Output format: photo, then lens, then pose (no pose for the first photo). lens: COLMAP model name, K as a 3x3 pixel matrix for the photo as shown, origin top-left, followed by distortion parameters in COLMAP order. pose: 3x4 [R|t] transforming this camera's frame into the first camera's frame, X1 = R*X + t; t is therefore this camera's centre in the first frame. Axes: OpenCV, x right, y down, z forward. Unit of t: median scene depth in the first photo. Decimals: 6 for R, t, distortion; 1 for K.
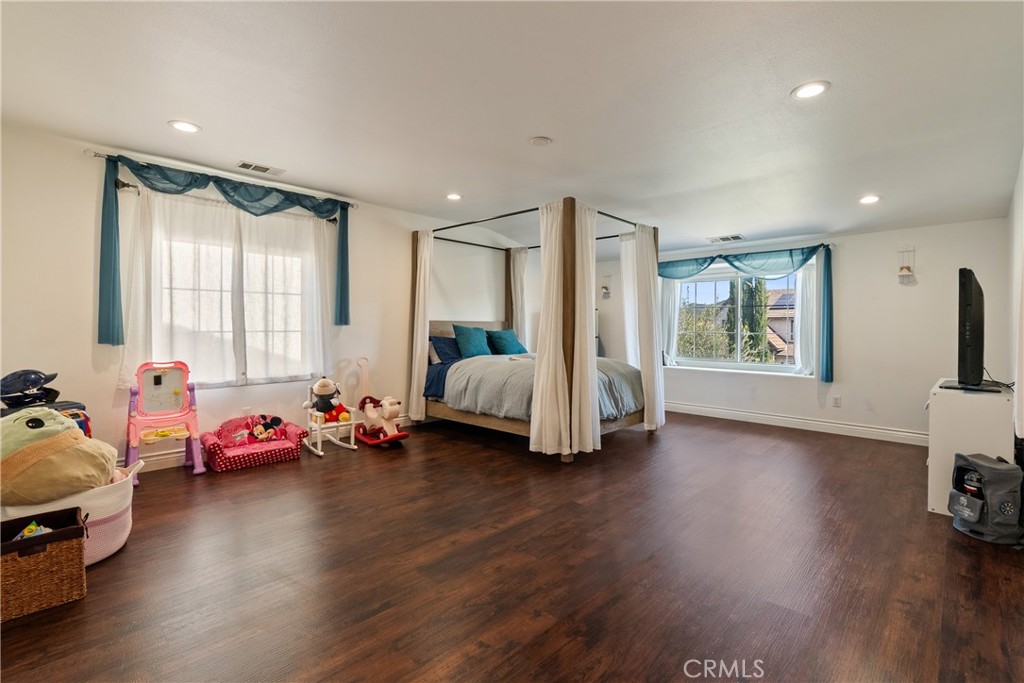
lens RADIAL K [[469.4, 0, 513.8], [0, 469.4, 333.4], [0, 0, 1]] dist [-0.011653, 0.000870]
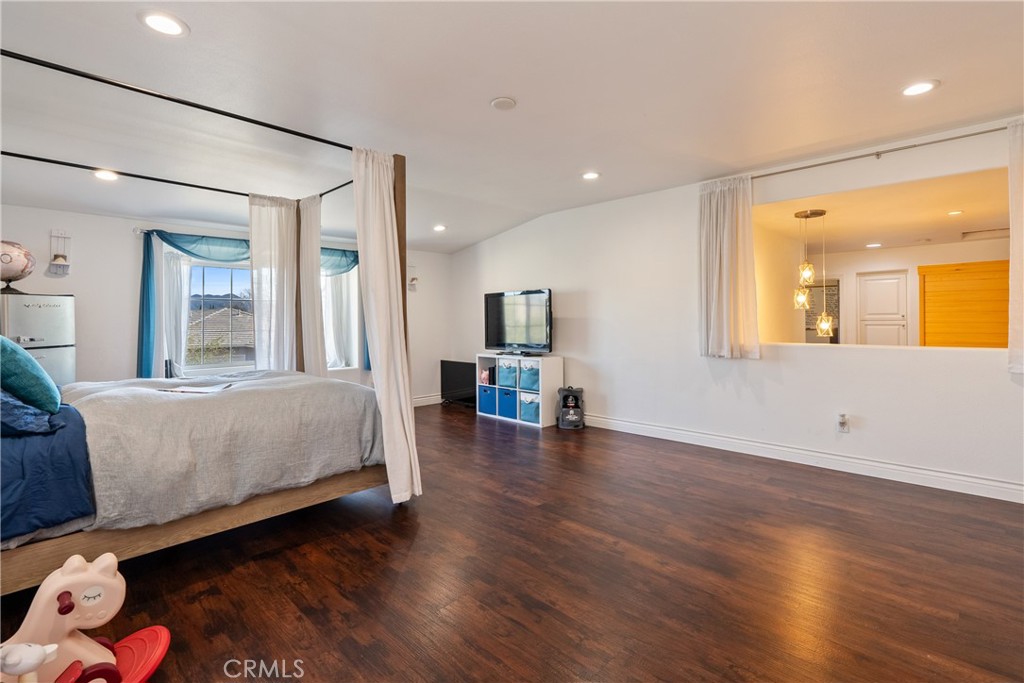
lens RADIAL K [[469.4, 0, 513.7], [0, 469.4, 334.3], [0, 0, 1]] dist [-0.011653, 0.000870]
pose [[0.004421, -0.031967, 0.999479, -0.604787], [0.014376, 0.999388, 0.031901, -0.020356], [-0.999887, 0.014227, 0.004878, 0.752045]]
